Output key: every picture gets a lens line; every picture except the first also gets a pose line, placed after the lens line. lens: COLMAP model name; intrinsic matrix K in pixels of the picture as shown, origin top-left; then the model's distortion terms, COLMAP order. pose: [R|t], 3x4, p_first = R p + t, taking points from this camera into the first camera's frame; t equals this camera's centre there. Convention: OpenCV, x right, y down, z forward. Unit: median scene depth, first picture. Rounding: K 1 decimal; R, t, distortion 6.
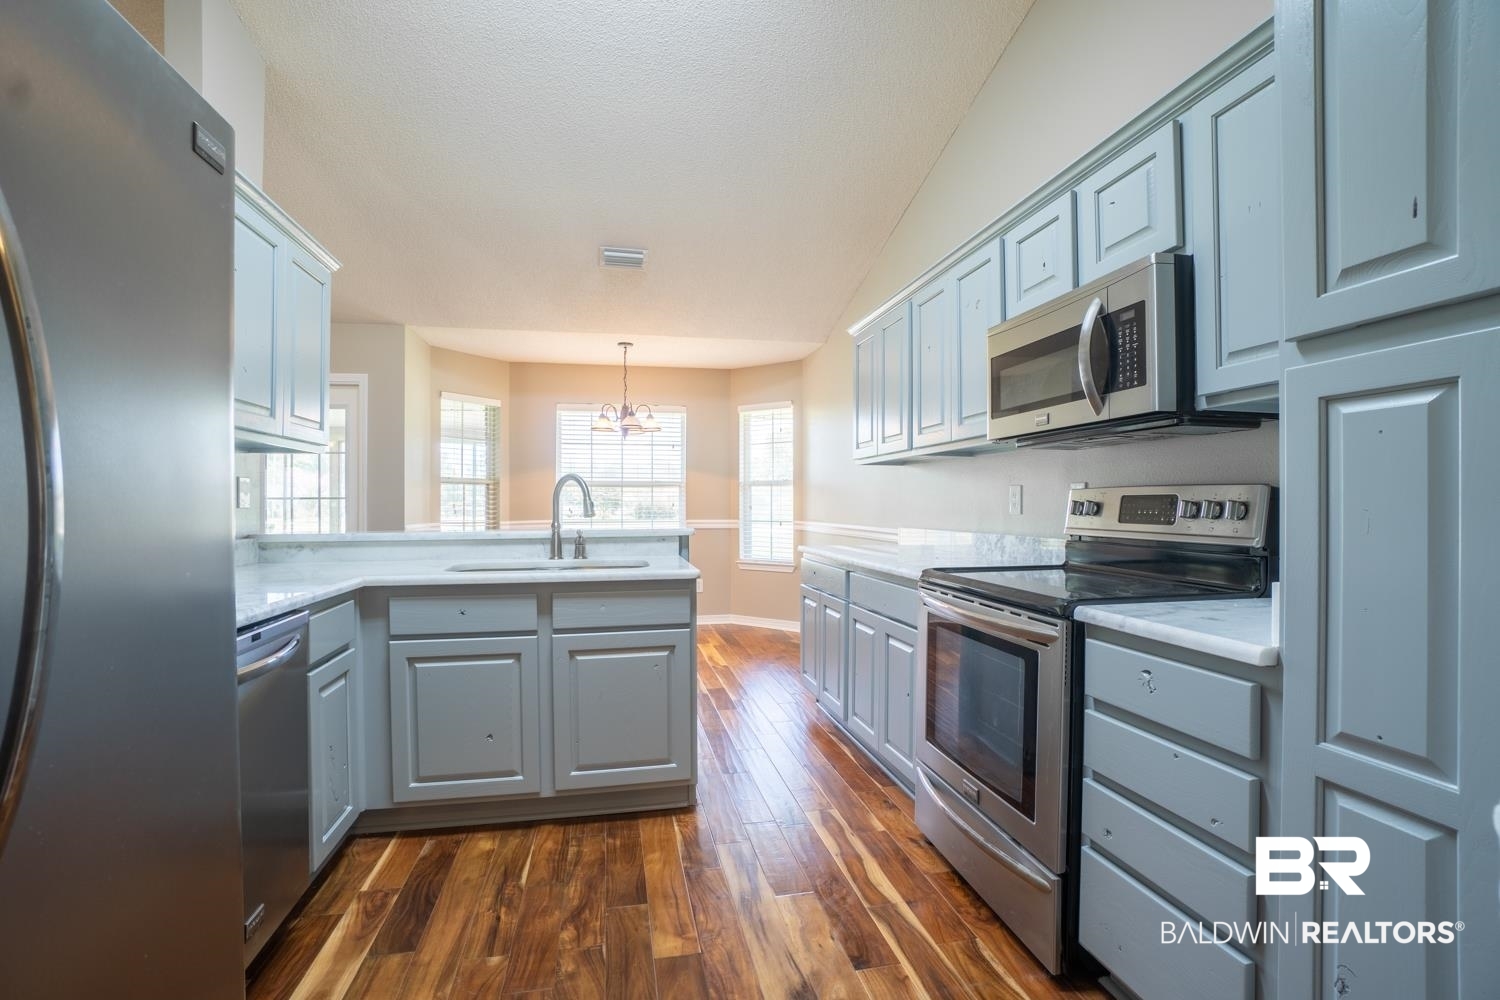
lens RADIAL K [[663.4, 0, 738.0], [0, 663.4, 501.6], [0, 0, 1]] dist [-0.061061, 0.021898]
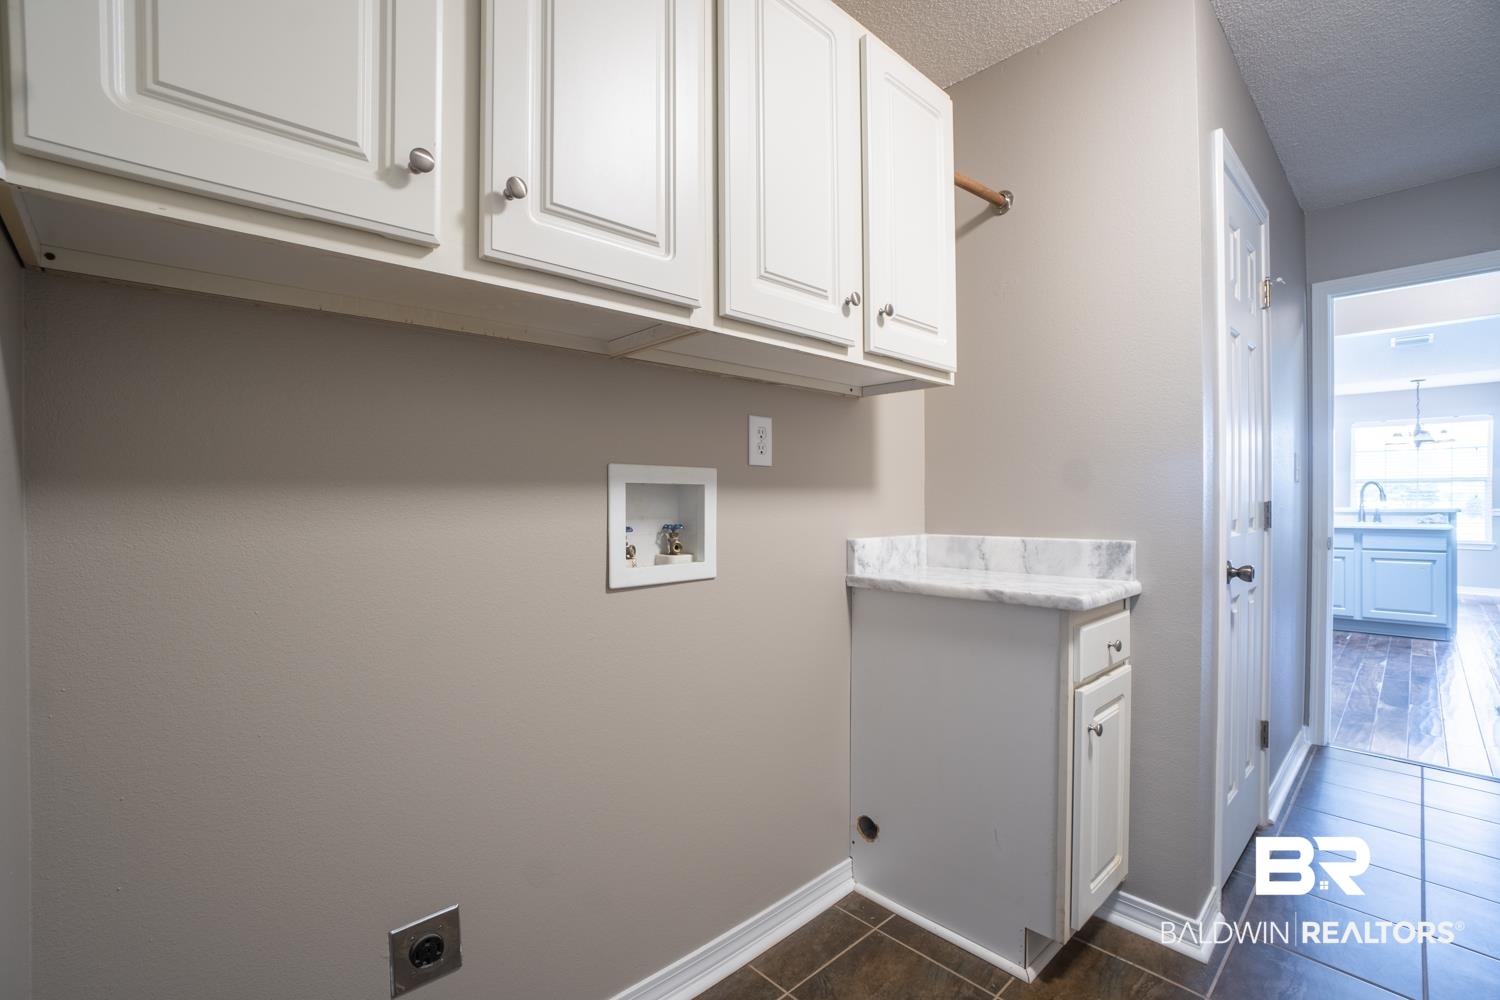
lens RADIAL K [[663.4, 0, 738.0], [0, 663.4, 501.6], [0, 0, 1]] dist [-0.061061, 0.021898]
pose [[0.528192, 0.003202, -0.849119, 0.396246], [0.005953, 0.999954, 0.007474, -0.004839], [0.849104, -0.009003, 0.528148, -1.745528]]
